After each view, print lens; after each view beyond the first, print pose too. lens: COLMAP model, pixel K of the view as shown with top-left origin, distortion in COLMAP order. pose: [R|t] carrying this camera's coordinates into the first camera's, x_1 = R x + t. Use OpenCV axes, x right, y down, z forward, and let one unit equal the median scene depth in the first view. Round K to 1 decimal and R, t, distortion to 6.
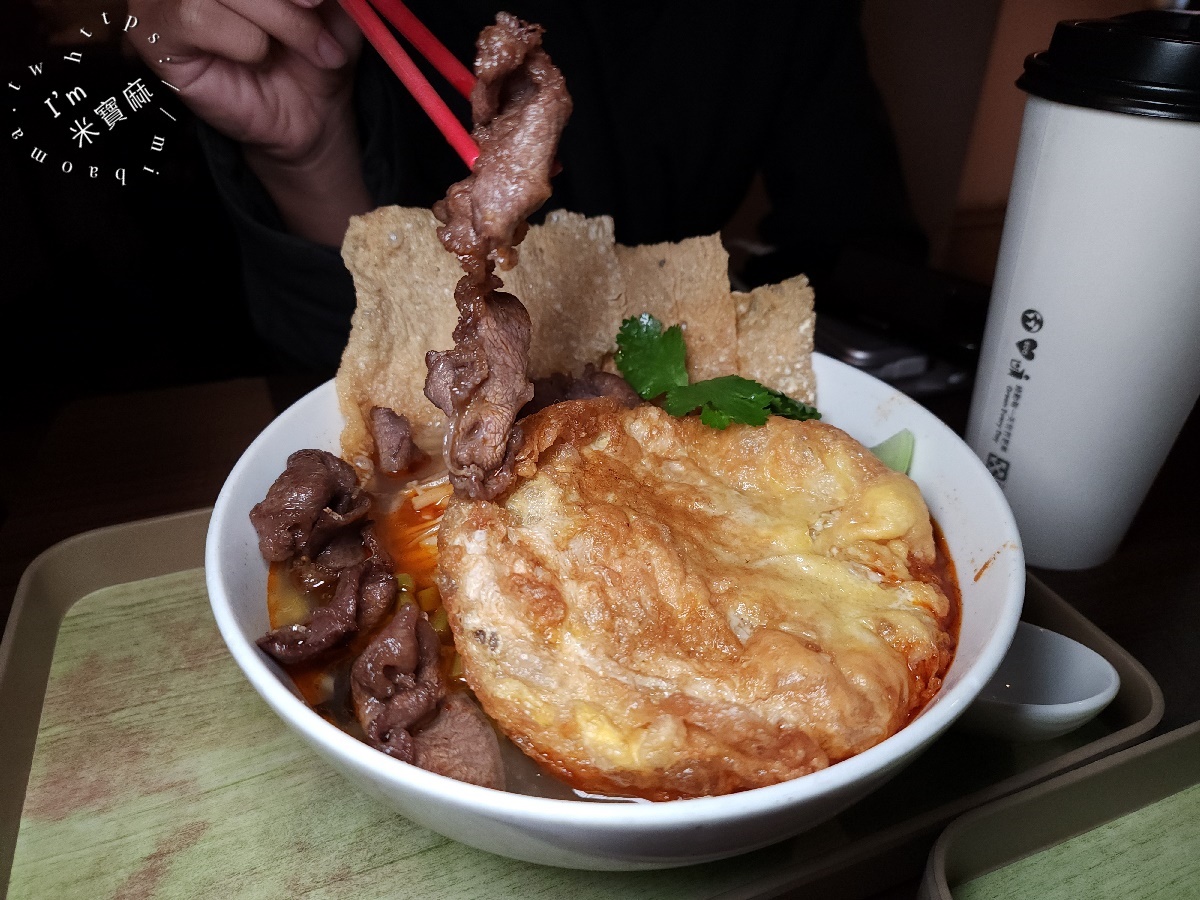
lens RADIAL K [[834.3, 0, 597.2], [0, 834.3, 425.6], [0, 0, 1]] dist [0.021542, -0.036691]
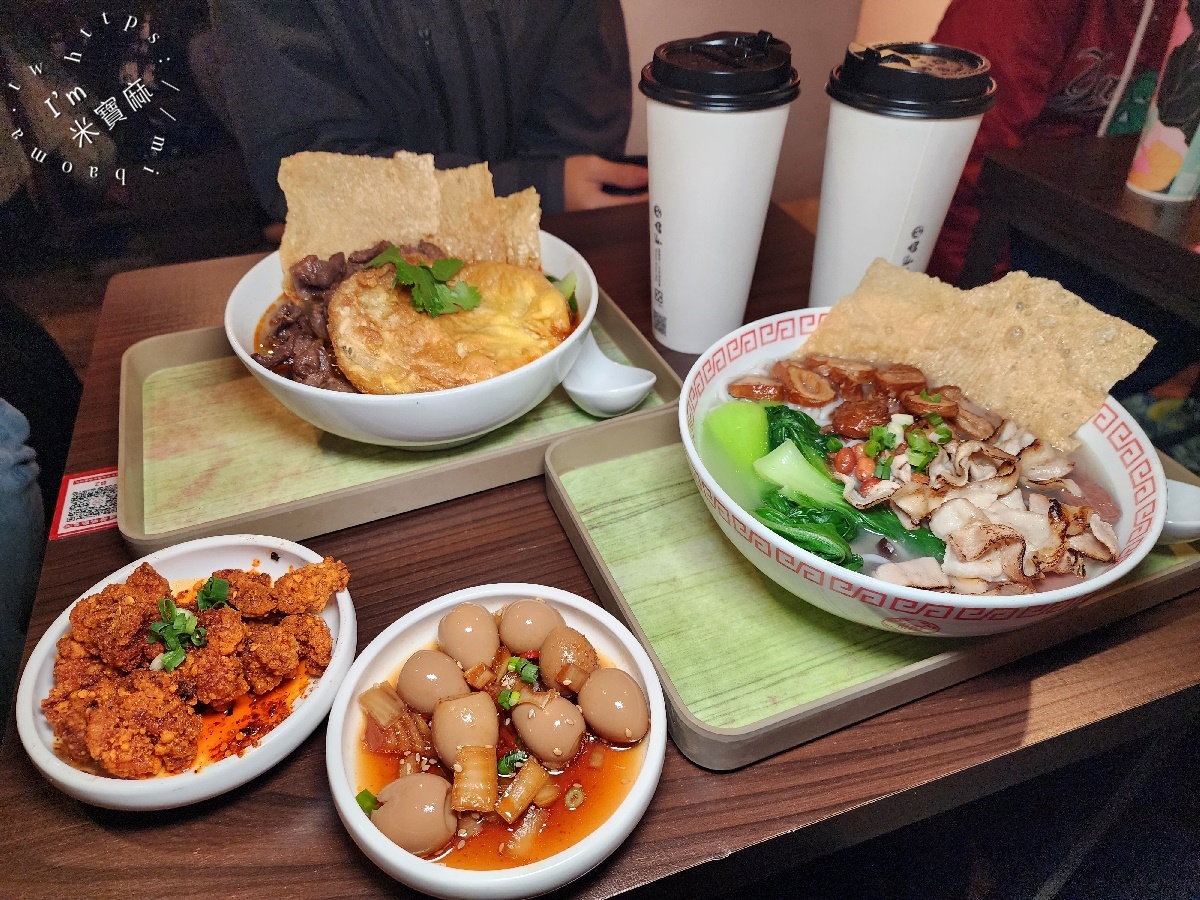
lens RADIAL K [[834.3, 0, 591.4], [0, 834.3, 440.7], [0, 0, 1]] dist [0.021542, -0.036691]
pose [[0.999344, -0.029599, 0.020880, 0.408486], [0.026662, 0.991268, 0.129140, 0.177050], [-0.024520, -0.128499, 0.991407, -1.144589]]
